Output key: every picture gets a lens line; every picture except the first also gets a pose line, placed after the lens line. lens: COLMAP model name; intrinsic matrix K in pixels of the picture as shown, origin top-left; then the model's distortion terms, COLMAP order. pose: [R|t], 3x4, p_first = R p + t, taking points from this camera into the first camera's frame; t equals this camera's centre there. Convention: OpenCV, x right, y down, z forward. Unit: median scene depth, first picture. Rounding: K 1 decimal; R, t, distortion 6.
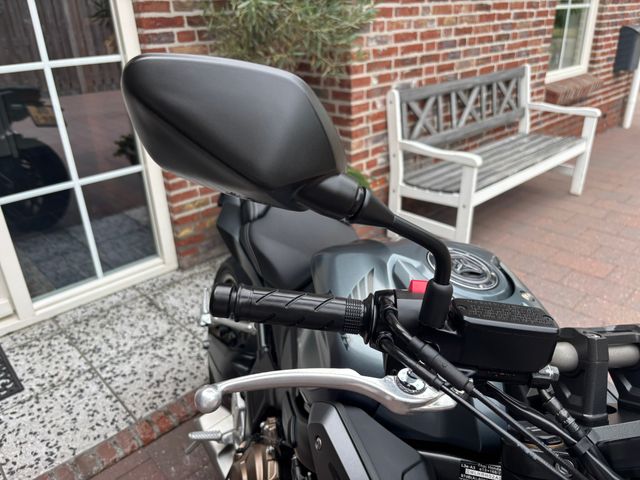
lens RADIAL K [[494.9, 0, 319.0], [0, 494.9, 232.2], [0, 0, 1]] dist [0.017565, -0.037946]
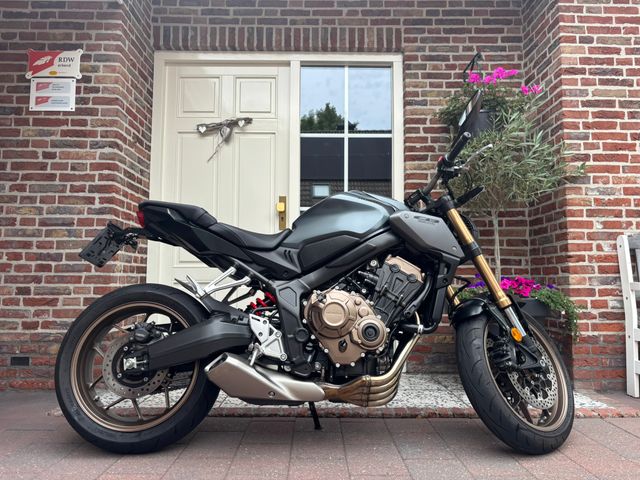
lens RADIAL K [[494.9, 0, 304.7], [0, 494.9, 233.4], [0, 0, 1]] dist [0.017565, -0.037946]
pose [[0.722530, -0.028279, -0.690761, 0.411034], [-0.313451, 0.877163, -0.363777, 0.317340], [0.616197, 0.479359, 0.624912, -0.068014]]
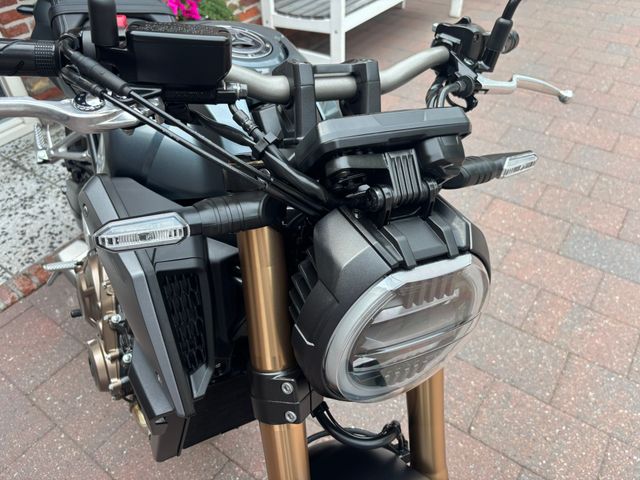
lens RADIAL K [[494.9, 0, 319.9], [0, 494.9, 229.9], [0, 0, 1]] dist [0.017565, -0.037946]
pose [[0.980874, -0.129011, 0.145751, 0.071202], [0.084426, 0.956679, 0.278634, 0.046540], [-0.175383, -0.261000, 0.949273, -0.020114]]
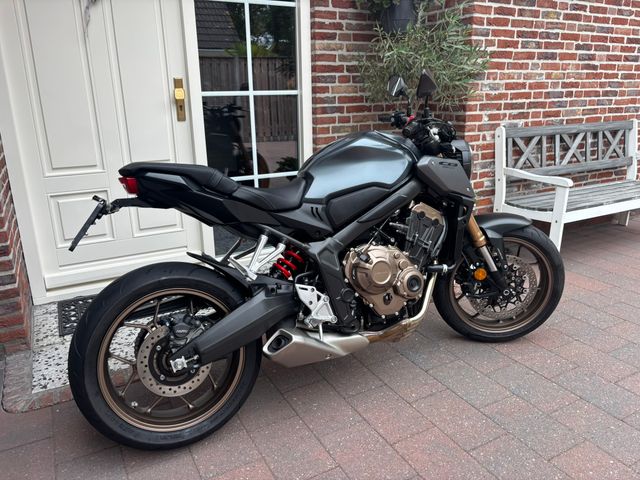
lens RADIAL K [[494.9, 0, 319.8], [0, 494.9, 235.2], [0, 0, 1]] dist [0.017565, -0.037946]
pose [[0.967559, 0.090855, -0.235742, 0.029637], [-0.120867, 0.985853, -0.116127, 0.189097], [0.221856, 0.140853, 0.964852, -0.268841]]
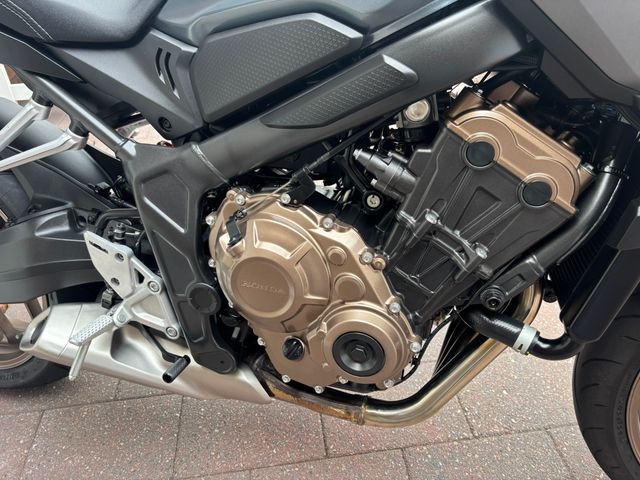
lens RADIAL K [[494.9, 0, 317.9], [0, 494.9, 240.0], [0, 0, 1]] dist [0.017565, -0.037946]
pose [[0.534228, 0.522991, -0.664139, 0.116283], [-0.322831, 0.852321, 0.411496, 0.017460], [0.781268, -0.005429, 0.624172, 0.320582]]
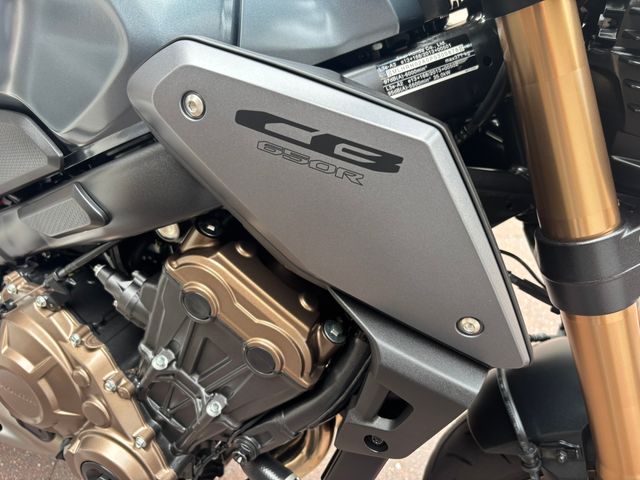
lens RADIAL K [[494.9, 0, 321.3], [0, 494.9, 236.3], [0, 0, 1]] dist [0.017565, -0.037946]
pose [[0.427514, 0.612045, -0.665306, 0.114470], [-0.361813, 0.790280, 0.494520, -0.069980], [0.828446, 0.029302, 0.559301, 0.441482]]
